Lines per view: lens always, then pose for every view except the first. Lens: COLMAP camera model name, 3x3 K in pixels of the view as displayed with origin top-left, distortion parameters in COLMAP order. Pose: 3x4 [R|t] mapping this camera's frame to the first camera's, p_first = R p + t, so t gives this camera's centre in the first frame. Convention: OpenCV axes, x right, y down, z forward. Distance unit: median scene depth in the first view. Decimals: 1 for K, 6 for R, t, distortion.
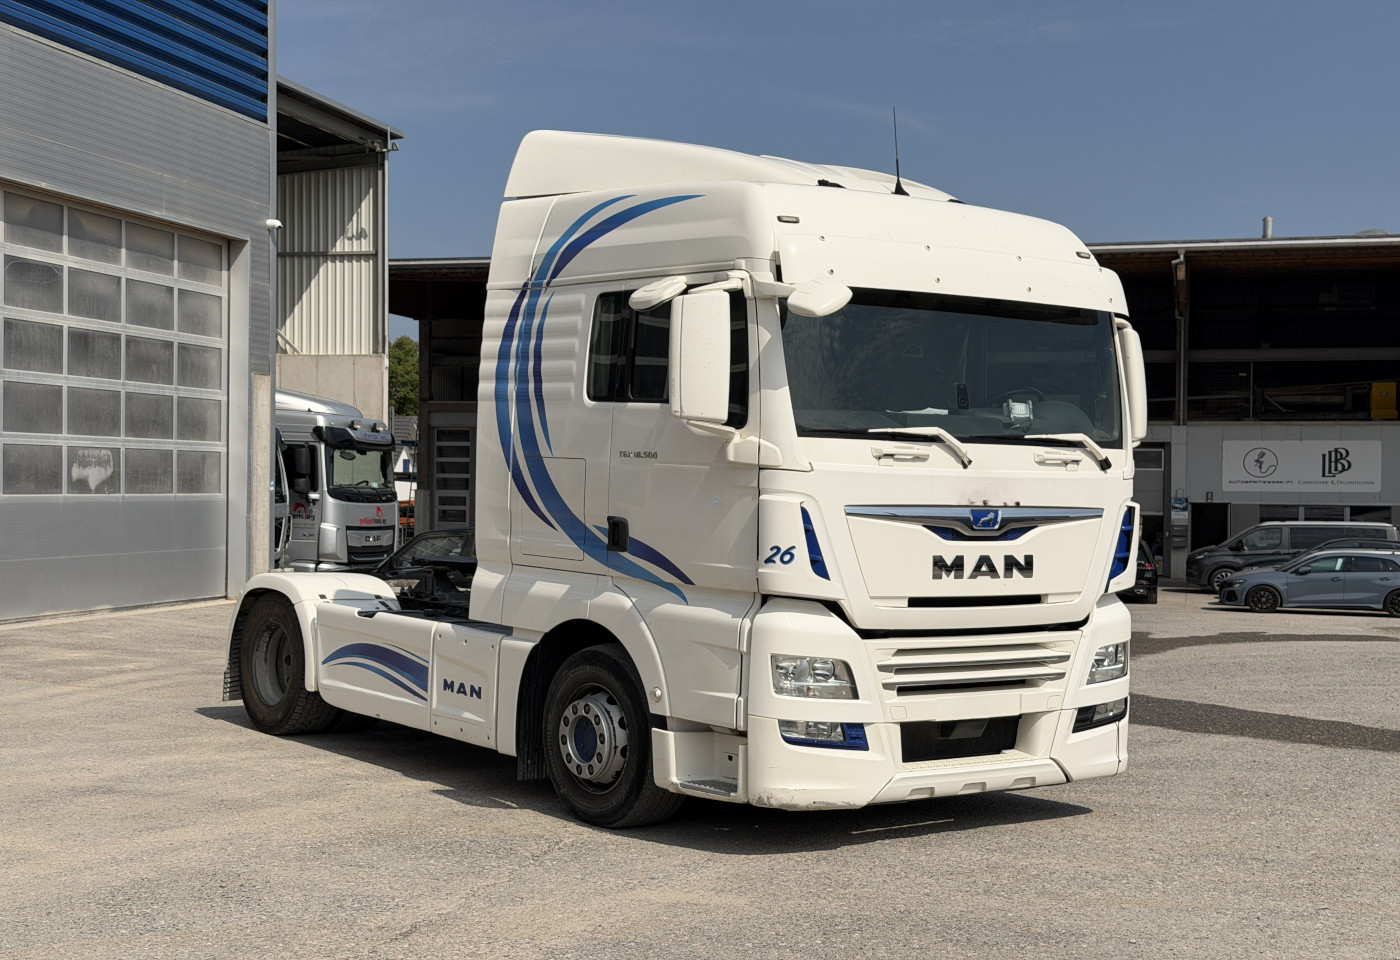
lens RADIAL K [[1857.2, 0, 699.7], [0, 1857.2, 481.1], [0, 0, 1]] dist [0.090527, 0.000000]
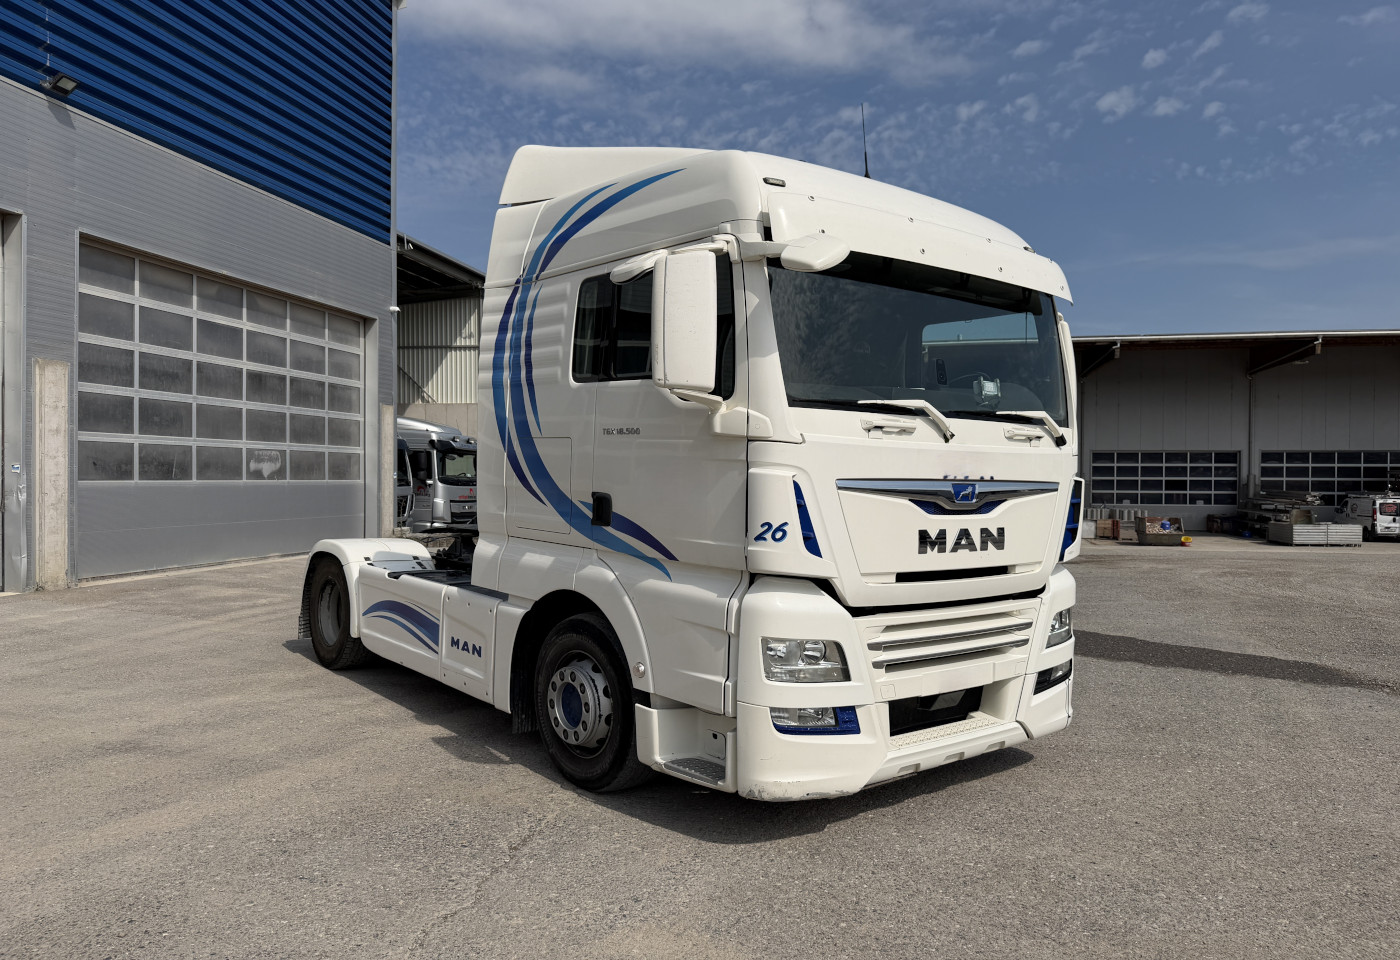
lens RADIAL K [[961.4, 0, 701.3], [0, 961.4, 478.8], [0, 0, 1]] dist [0.051459, -0.059083]
pose [[0.999101, -0.003844, 0.042228, -0.010365], [0.003697, 0.999987, 0.003557, 0.009229], [-0.042241, -0.003398, 0.999102, 0.430126]]
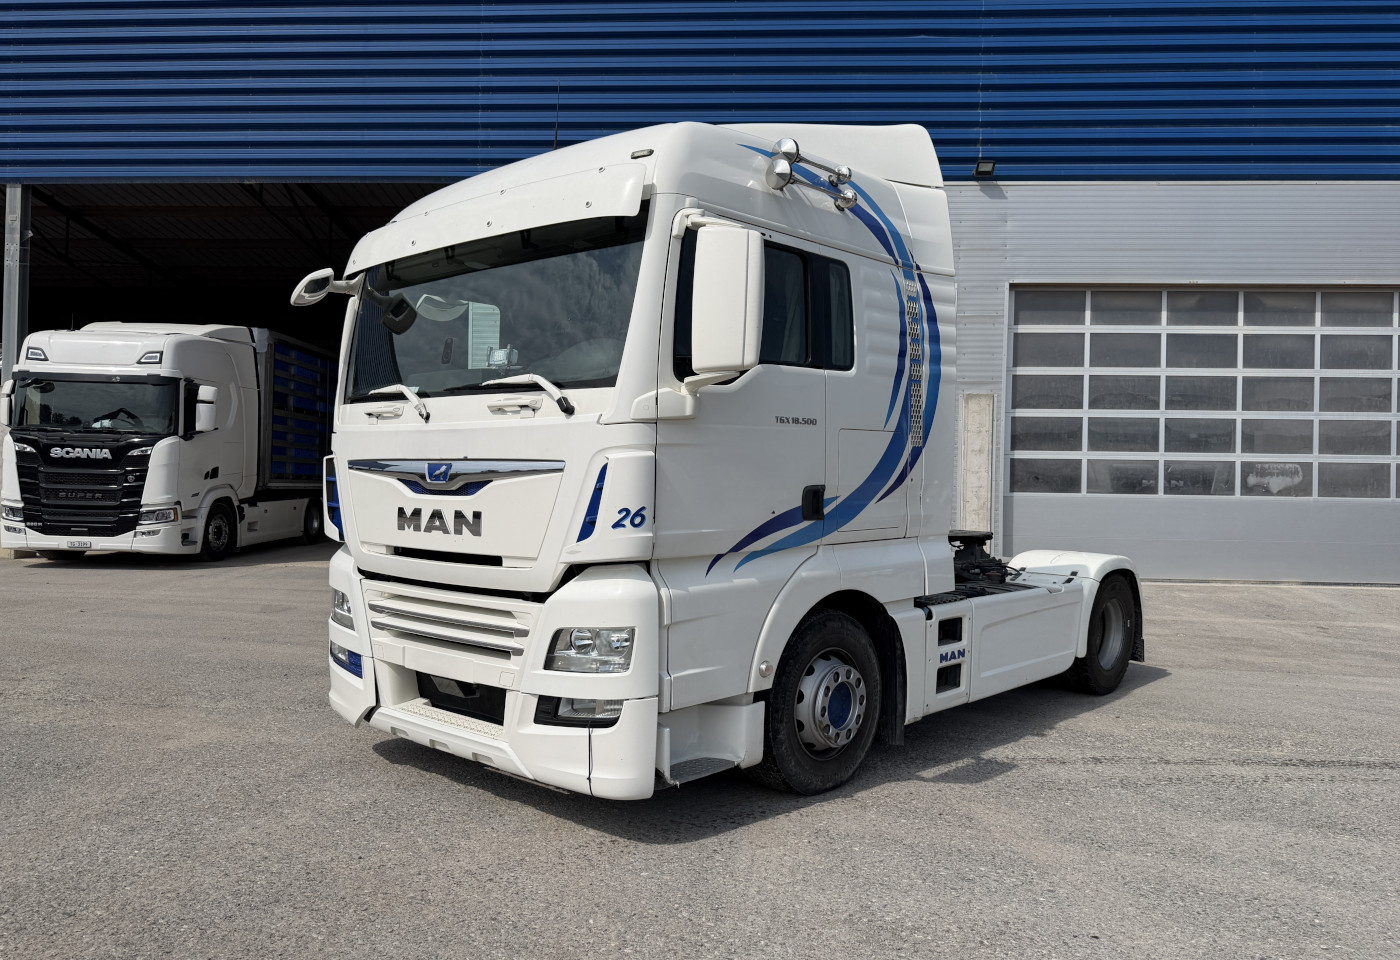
lens RADIAL K [[1001.4, 0, 702.9], [0, 1001.4, 473.1], [0, 0, 1]] dist [0.015606, -0.008418]
pose [[0.231773, -0.022053, -0.972520, 0.623630], [-0.012089, 0.999600, -0.025548, 0.029060], [0.972695, 0.017678, 0.231414, 0.903610]]
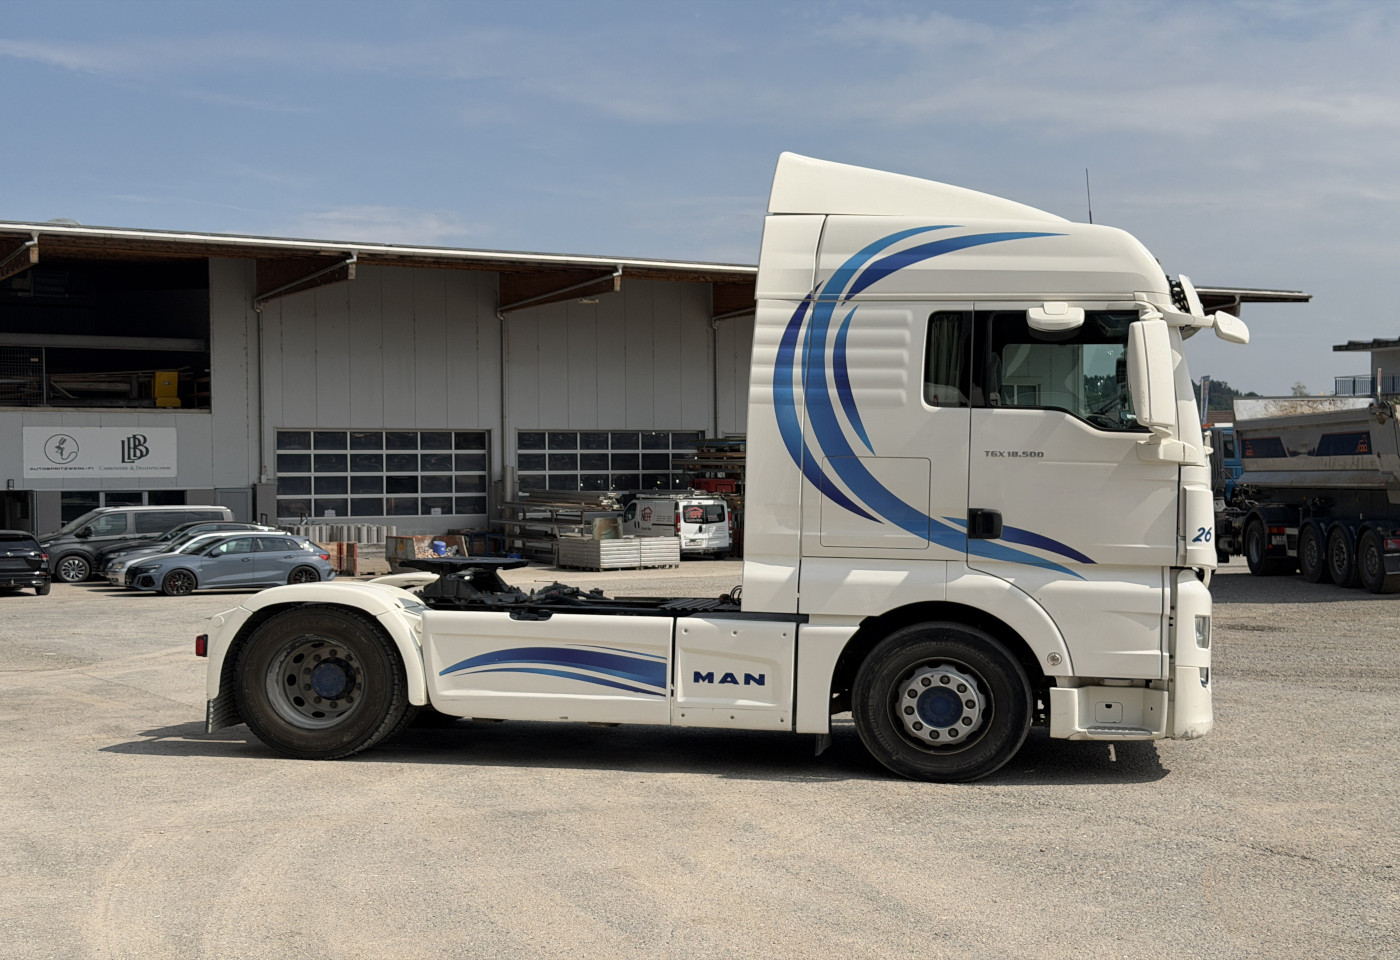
lens RADIAL K [[1857.2, 0, 687.8], [0, 1857.2, 490.1], [0, 0, 1]] dist [0.090527, 0.000000]
pose [[0.742419, -0.020382, 0.669626, -0.875748], [0.011518, 0.999778, 0.017661, -0.013604], [-0.669837, -0.005399, 0.742488, 0.249929]]
